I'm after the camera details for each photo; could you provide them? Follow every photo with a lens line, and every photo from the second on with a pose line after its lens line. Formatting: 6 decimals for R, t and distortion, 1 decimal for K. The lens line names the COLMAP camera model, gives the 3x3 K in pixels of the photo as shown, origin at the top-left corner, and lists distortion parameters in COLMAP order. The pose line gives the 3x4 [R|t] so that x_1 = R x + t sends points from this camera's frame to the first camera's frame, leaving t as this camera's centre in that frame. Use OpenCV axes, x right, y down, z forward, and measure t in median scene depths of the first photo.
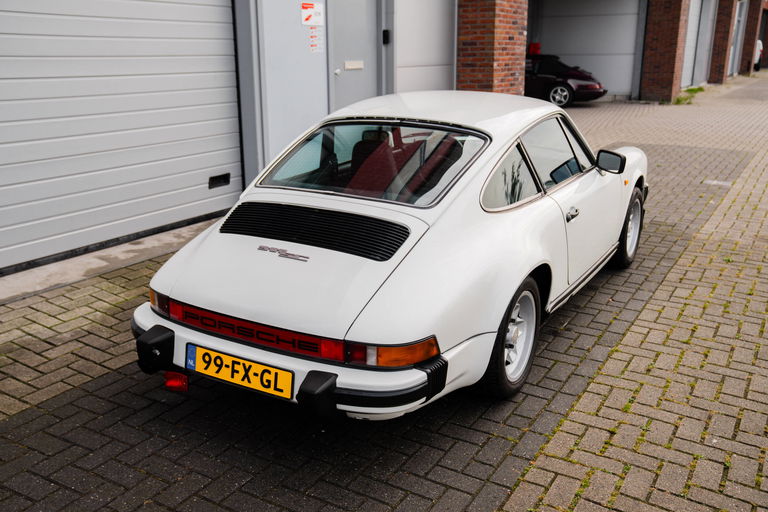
lens RADIAL K [[724.4, 0, 384.8], [0, 724.4, 267.9], [0, 0, 1]] dist [-0.040656, 0.160335]
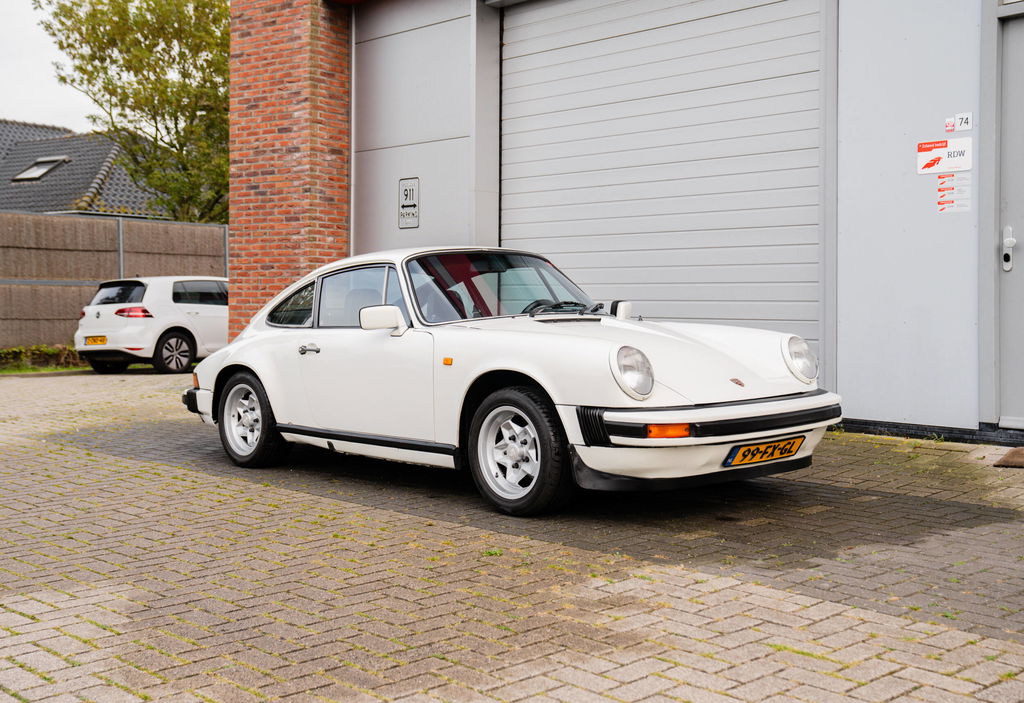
lens RADIAL K [[1188.6, 0, 541.5], [0, 1188.6, 327.2], [0, 0, 1]] dist [0.056311, 0.073183]
pose [[-0.260325, 0.024707, -0.965205, 1.628039], [-0.282364, 0.954020, 0.100577, -0.332304], [0.923310, 0.298722, -0.241379, 1.530175]]
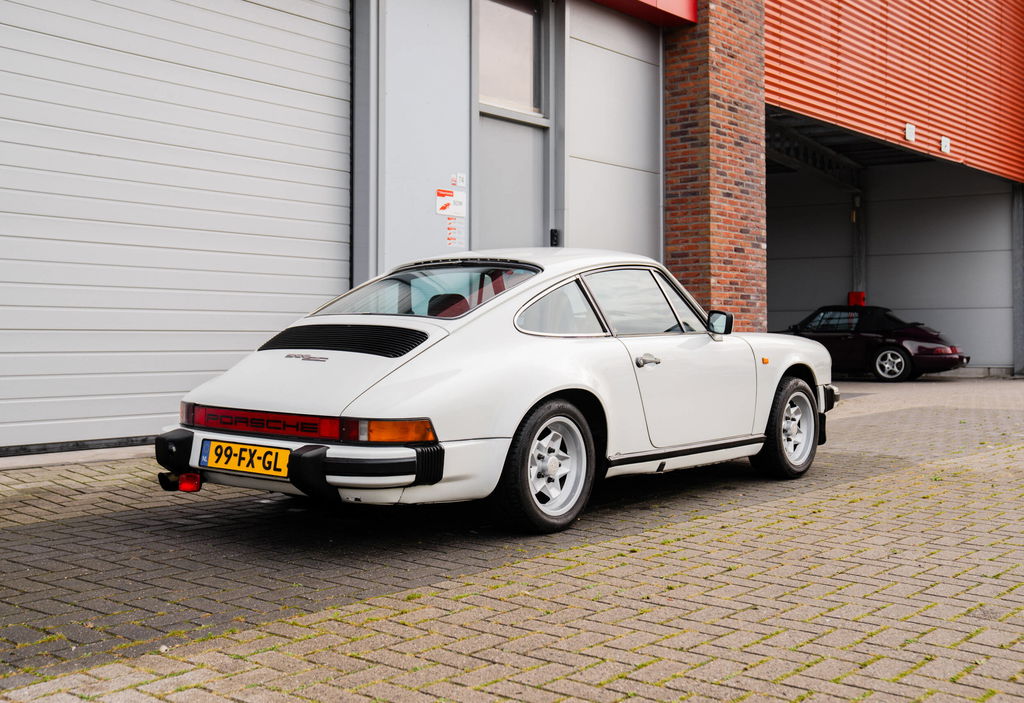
lens RADIAL K [[1188.6, 0, 541.5], [0, 1188.6, 327.2], [0, 0, 1]] dist [0.056311, 0.073183]
pose [[0.991926, 0.005888, -0.126682, 0.283175], [-0.043089, 0.955144, -0.292990, 0.294403], [0.119275, 0.296083, 0.947686, -0.400474]]
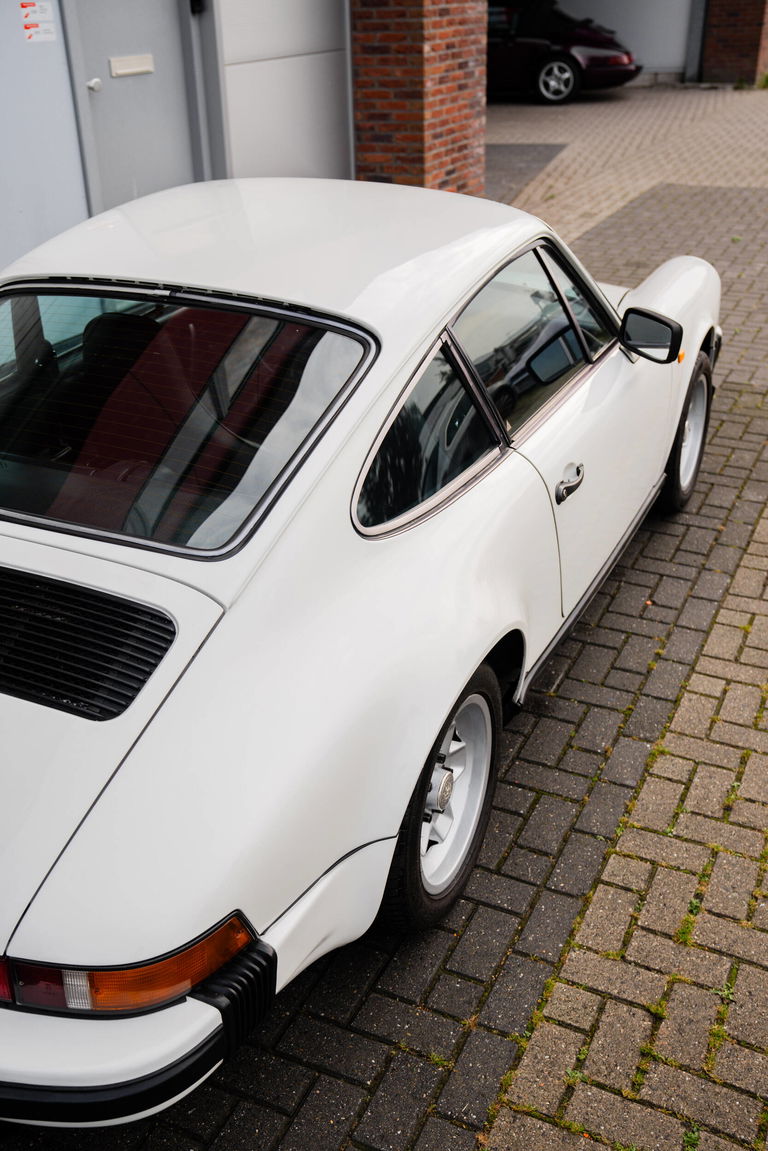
lens RADIAL K [[1192.3, 0, 387.4], [0, 1192.3, 597.1], [0, 0, 1]] dist [-0.008551, 0.219941]
pose [[0.994773, -0.056534, 0.085030, 0.068443], [0.039792, 0.981540, 0.187071, -0.132919], [-0.094036, -0.182710, 0.978659, 0.229819]]
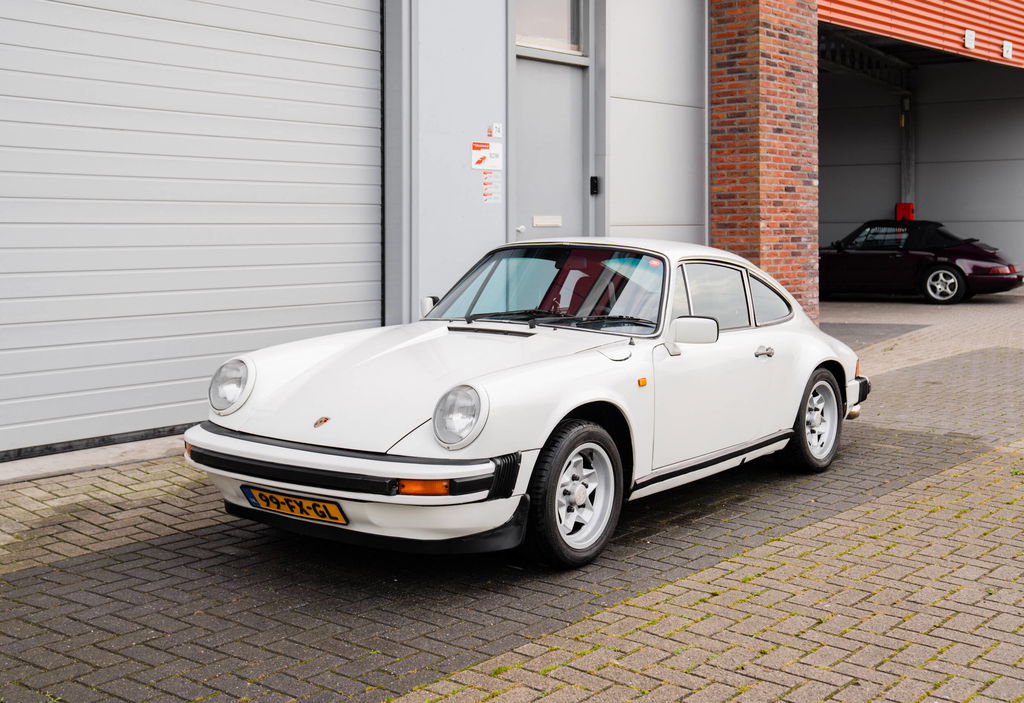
lens RADIAL K [[1297.0, 0, 548.6], [0, 1297.0, 257.0], [0, 0, 1]] dist [0.108182, -0.034797]
pose [[0.992049, 0.007783, -0.125611, 0.225437], [-0.040432, 0.964885, -0.259541, 0.182864], [0.119180, 0.262556, 0.957528, -0.485190]]
